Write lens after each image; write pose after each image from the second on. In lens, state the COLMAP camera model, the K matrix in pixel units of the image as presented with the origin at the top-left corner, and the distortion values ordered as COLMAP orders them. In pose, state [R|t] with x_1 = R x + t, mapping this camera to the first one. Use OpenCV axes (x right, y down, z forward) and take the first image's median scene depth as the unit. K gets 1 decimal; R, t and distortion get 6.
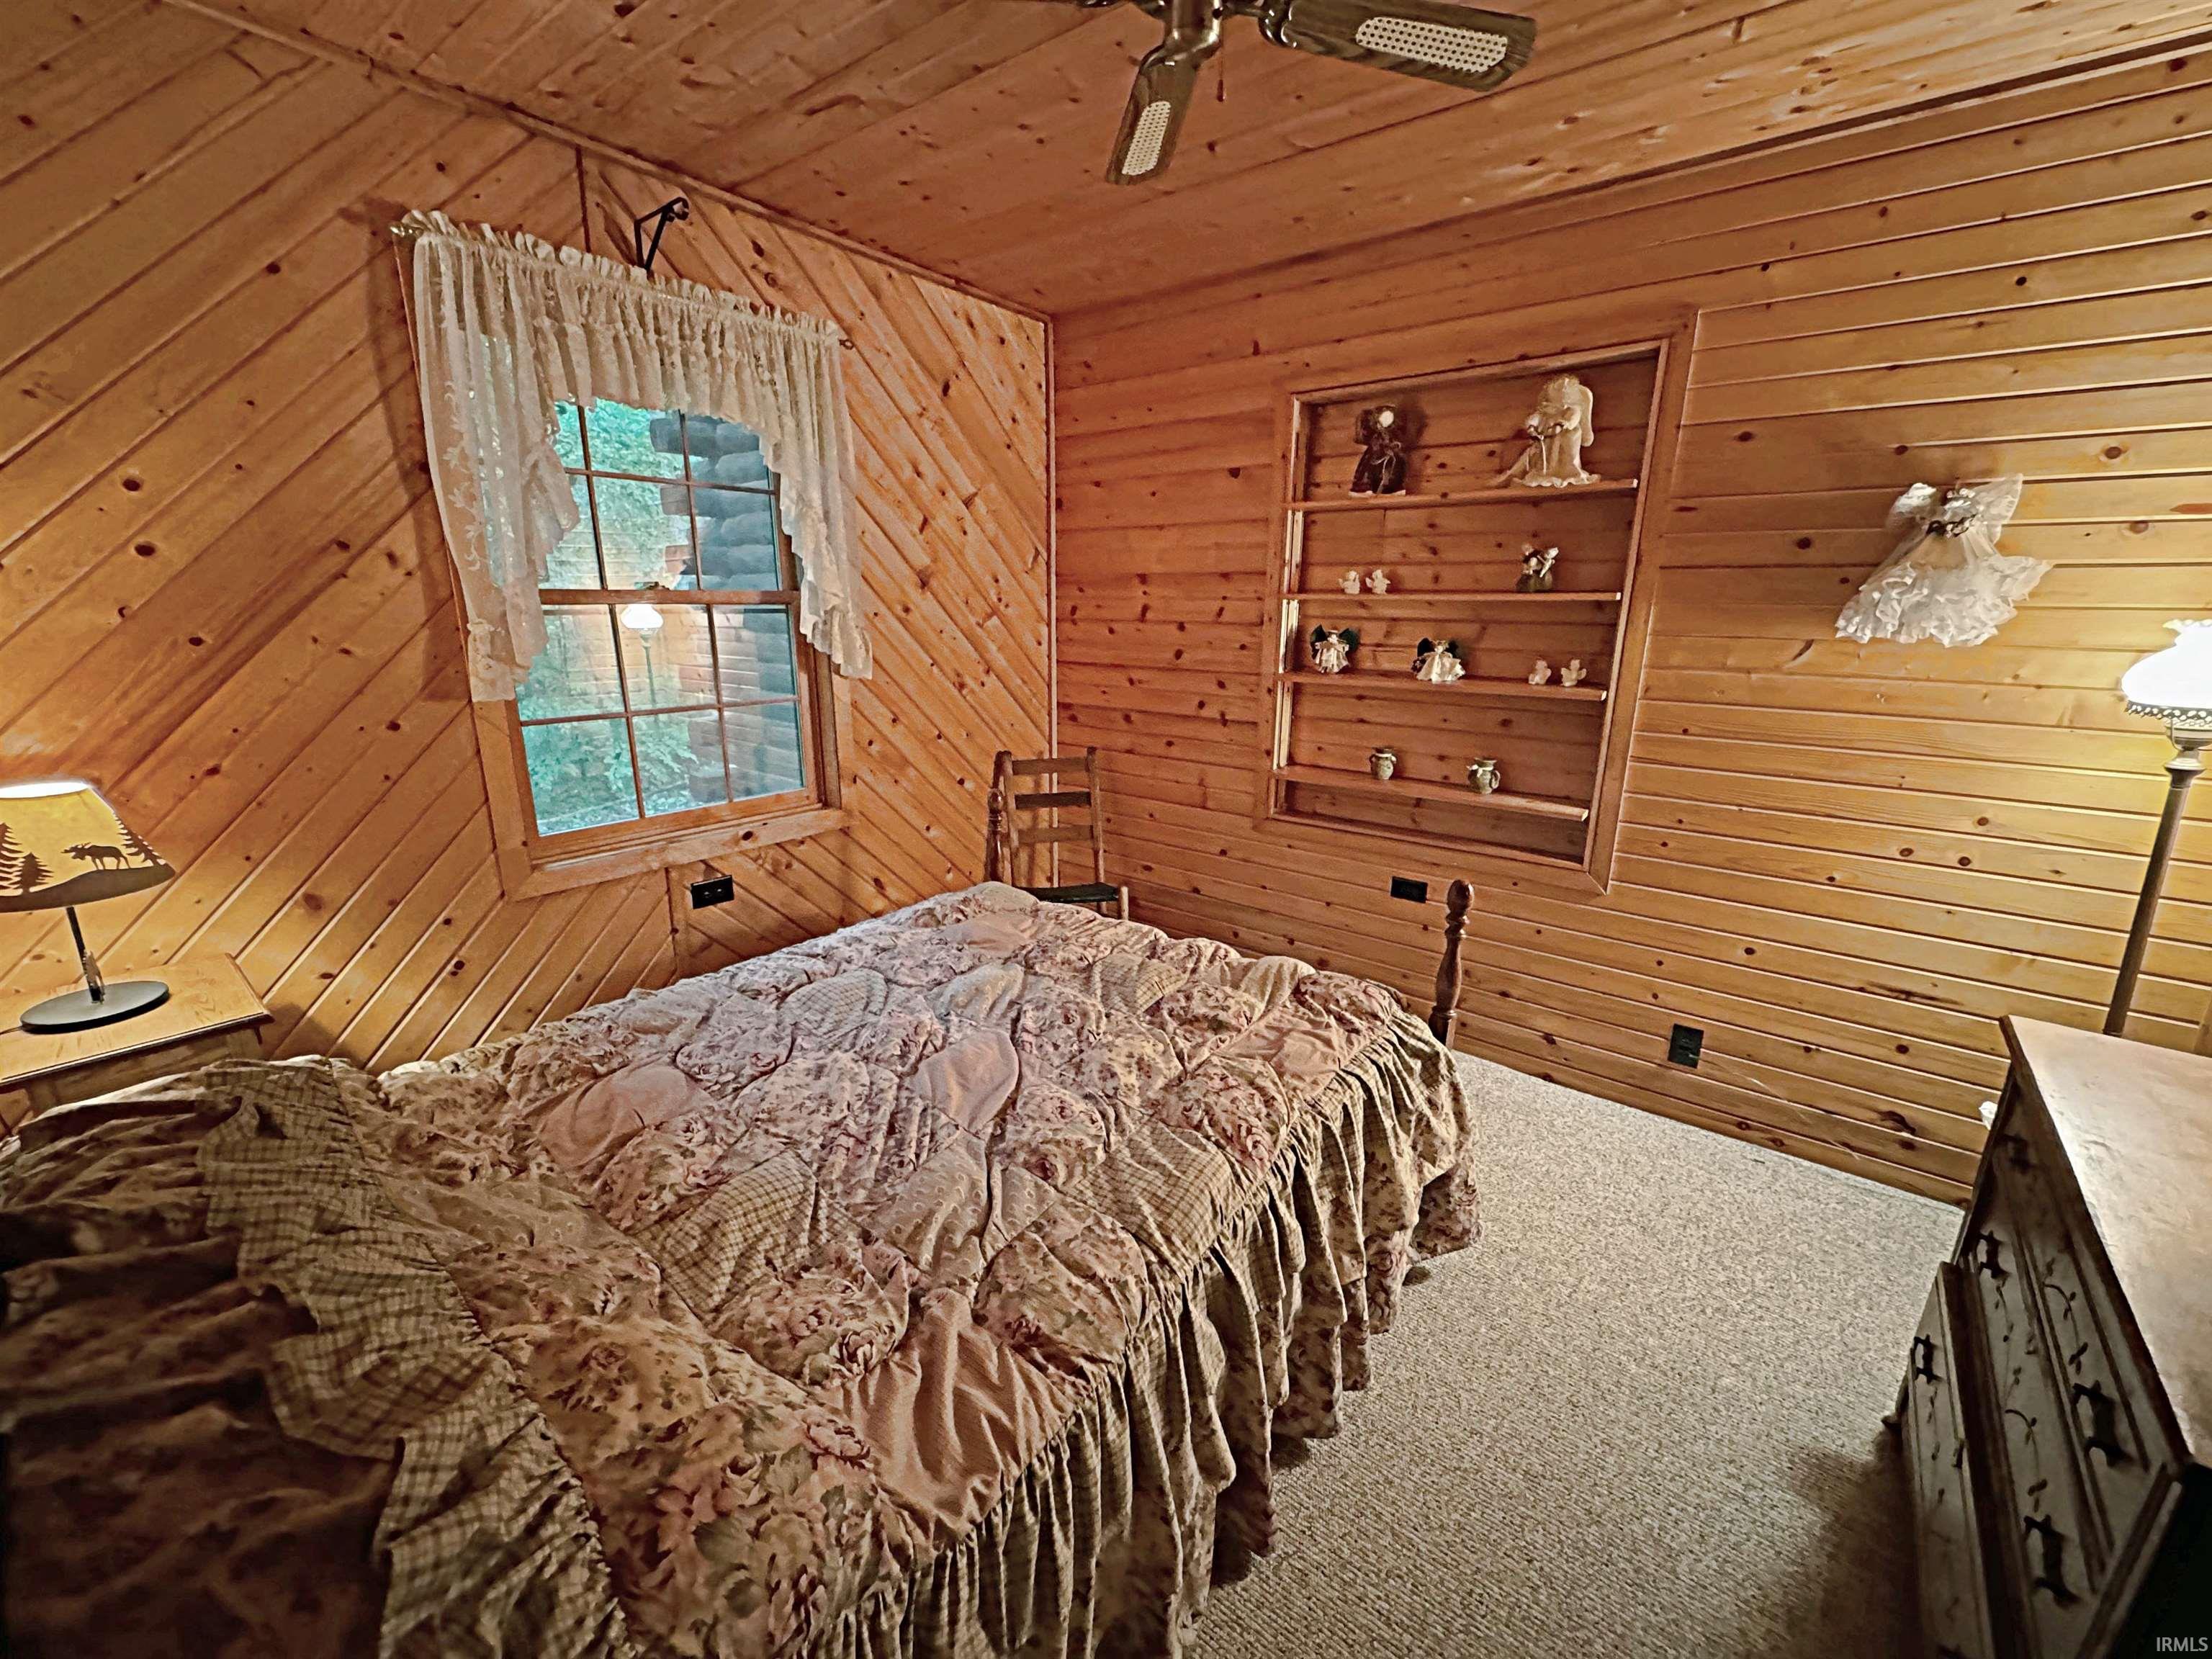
lens RADIAL K [[889.9, 0, 1103.7], [0, 889.9, 827.8], [0, 0, 1]] dist [-0.003819, 0.000868]
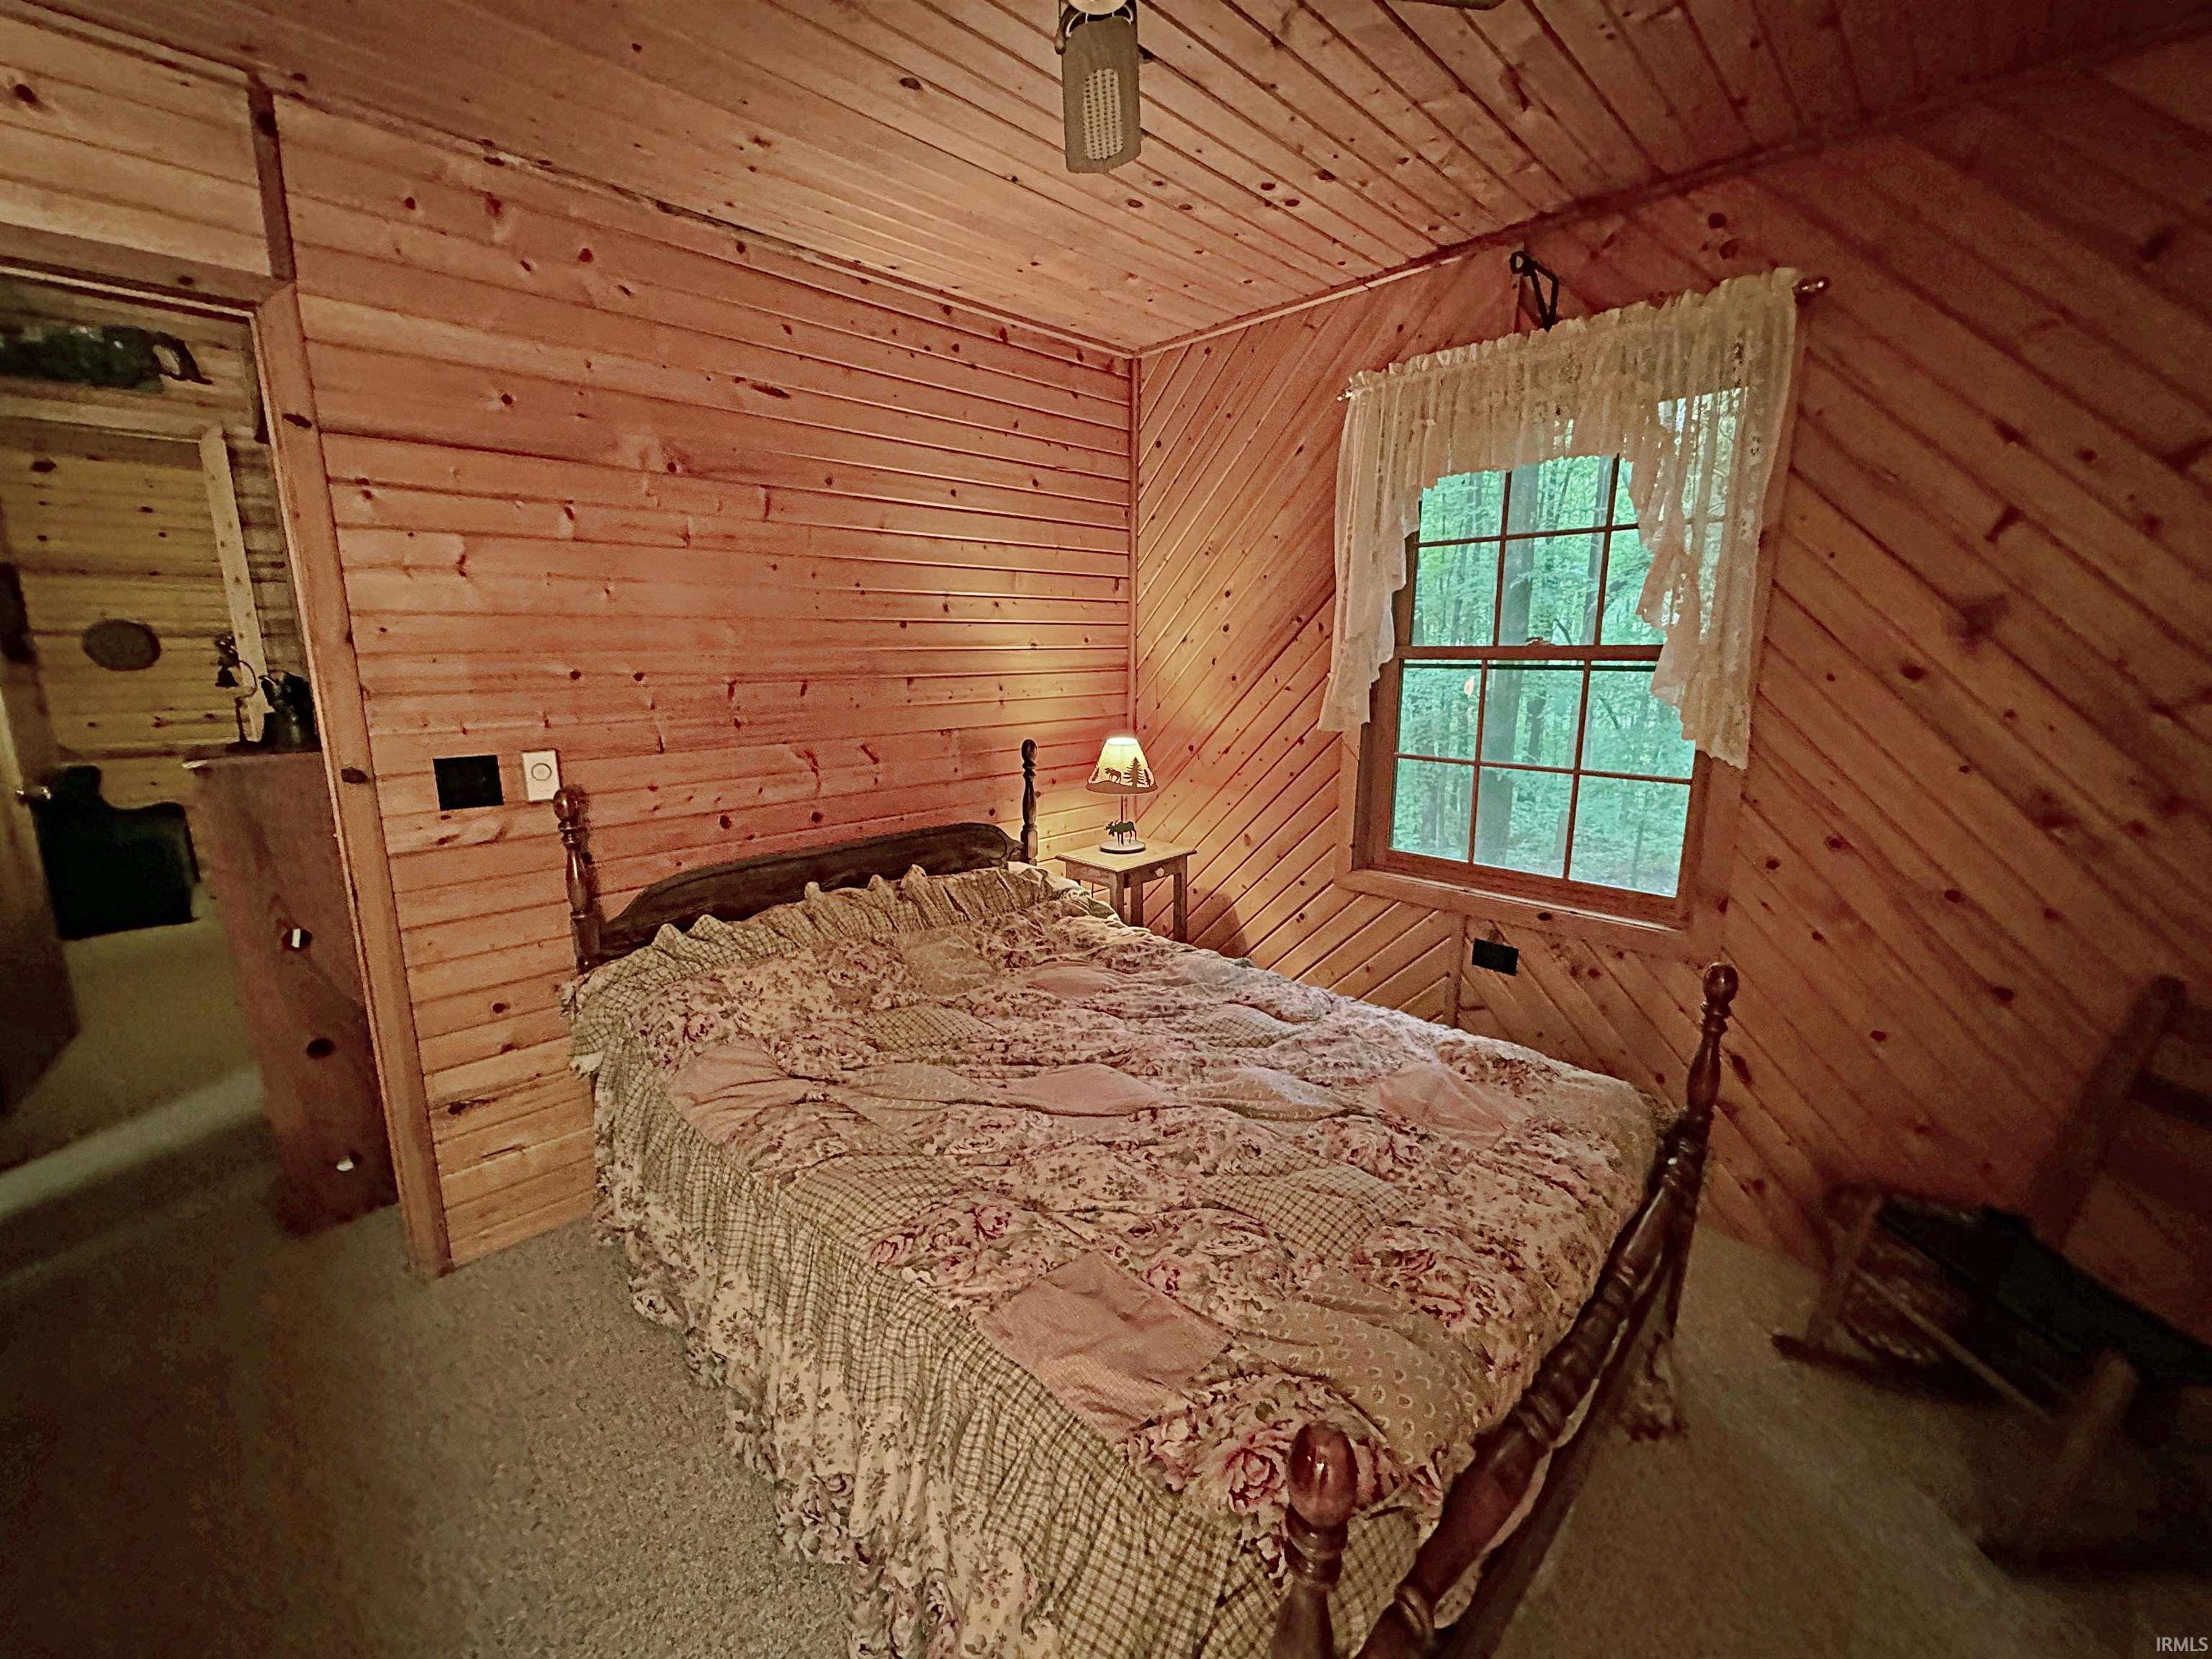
lens RADIAL K [[889.9, 0, 1103.2], [0, 889.9, 825.9], [0, 0, 1]] dist [-0.003819, 0.000868]
pose [[-0.127808, 0.194374, -0.972566, 0.525618], [-0.241641, 0.944955, 0.220611, -0.172270], [0.961912, 0.263207, -0.073804, 0.634921]]
